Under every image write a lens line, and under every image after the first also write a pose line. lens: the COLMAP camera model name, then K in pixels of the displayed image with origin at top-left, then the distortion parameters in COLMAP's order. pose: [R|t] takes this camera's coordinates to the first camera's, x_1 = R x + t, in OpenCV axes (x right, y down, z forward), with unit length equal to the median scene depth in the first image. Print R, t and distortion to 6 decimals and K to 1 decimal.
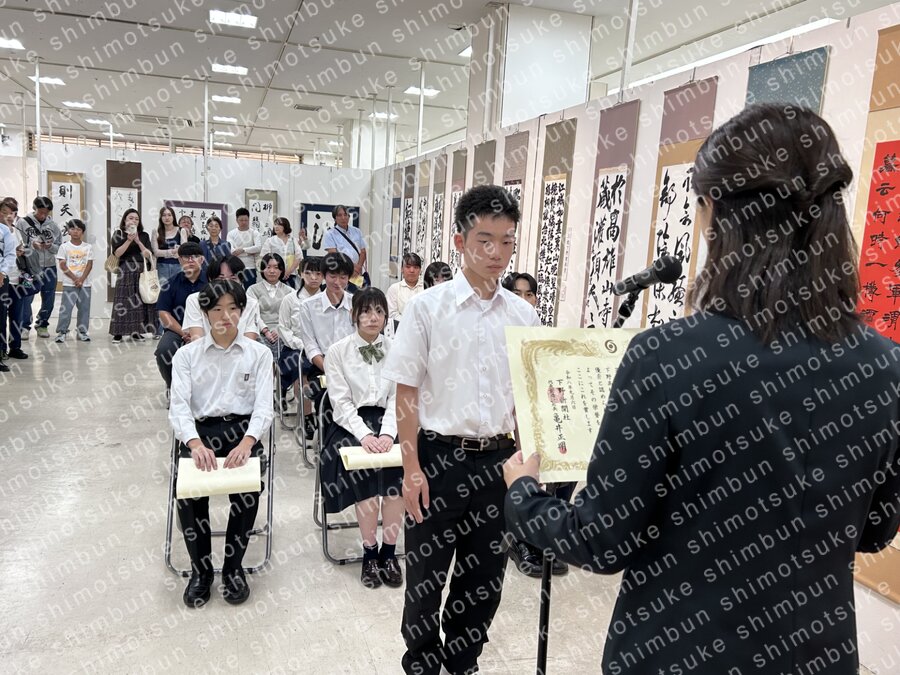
lens RADIAL K [[748.4, 0, 450.5], [0, 748.4, 340.2], [0, 0, 1]] dist [0.045138, -0.054777]
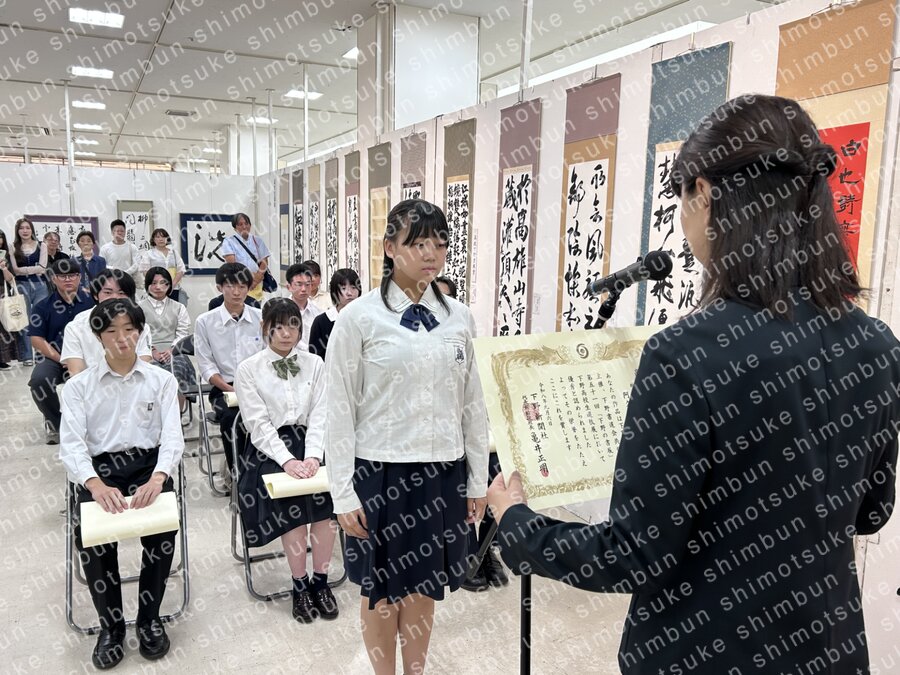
lens RADIAL K [[748.4, 0, 451.5], [0, 748.4, 337.3], [0, 0, 1]] dist [0.045138, -0.054777]
pose [[0.986923, -0.058119, 0.150352, -0.028925], [0.059419, 0.998224, -0.004162, -0.005138], [-0.149843, 0.013042, 0.988624, 0.030599]]
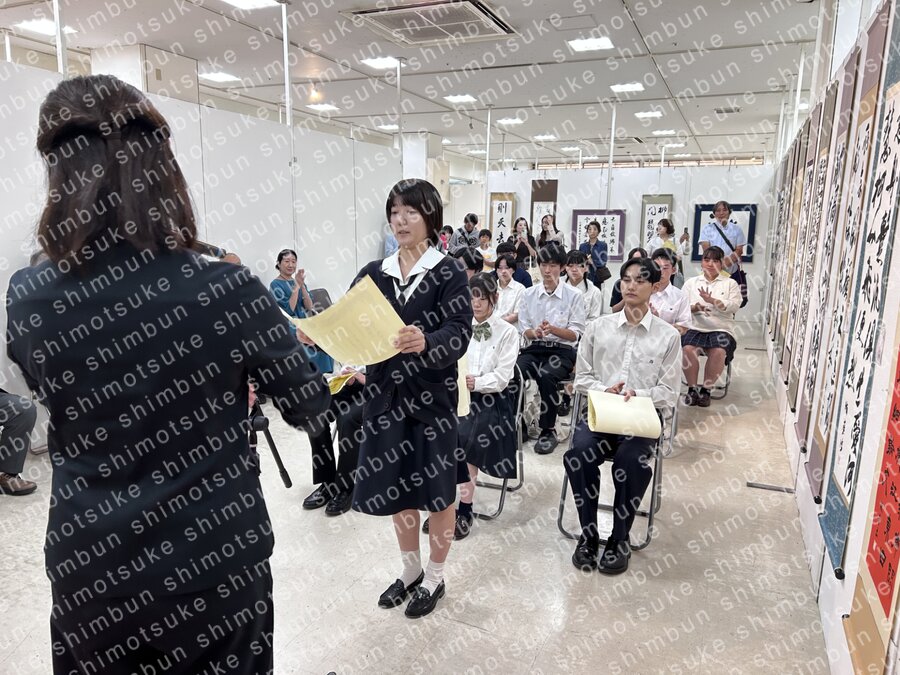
lens RADIAL K [[675.7, 0, 444.6], [0, 675.7, 343.5], [0, 0, 1]] dist [0.039646, -0.046346]
pose [[0.760337, 0.069295, -0.645822, 0.344338], [-0.063423, 0.997462, 0.032356, 0.003032], [0.646425, 0.016358, 0.762802, 0.131608]]
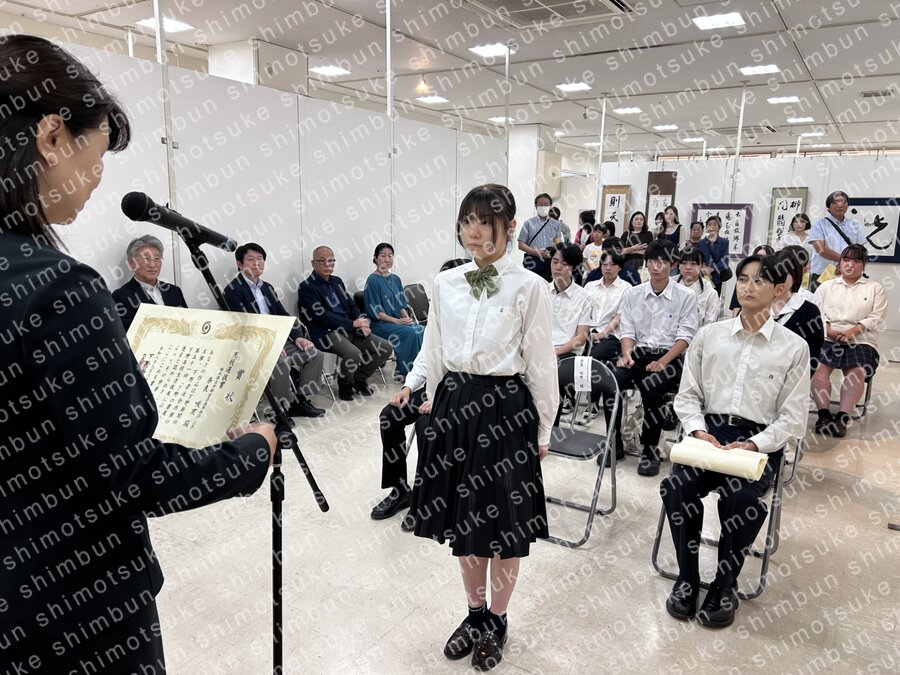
lens RADIAL K [[675.7, 0, 450.4], [0, 675.7, 344.4], [0, 0, 1]] dist [0.039646, -0.046346]
pose [[0.650212, 0.098596, -0.753328, 0.321818], [-0.090682, 0.994527, 0.051895, -0.002946], [0.754322, 0.034570, 0.655594, 0.189368]]
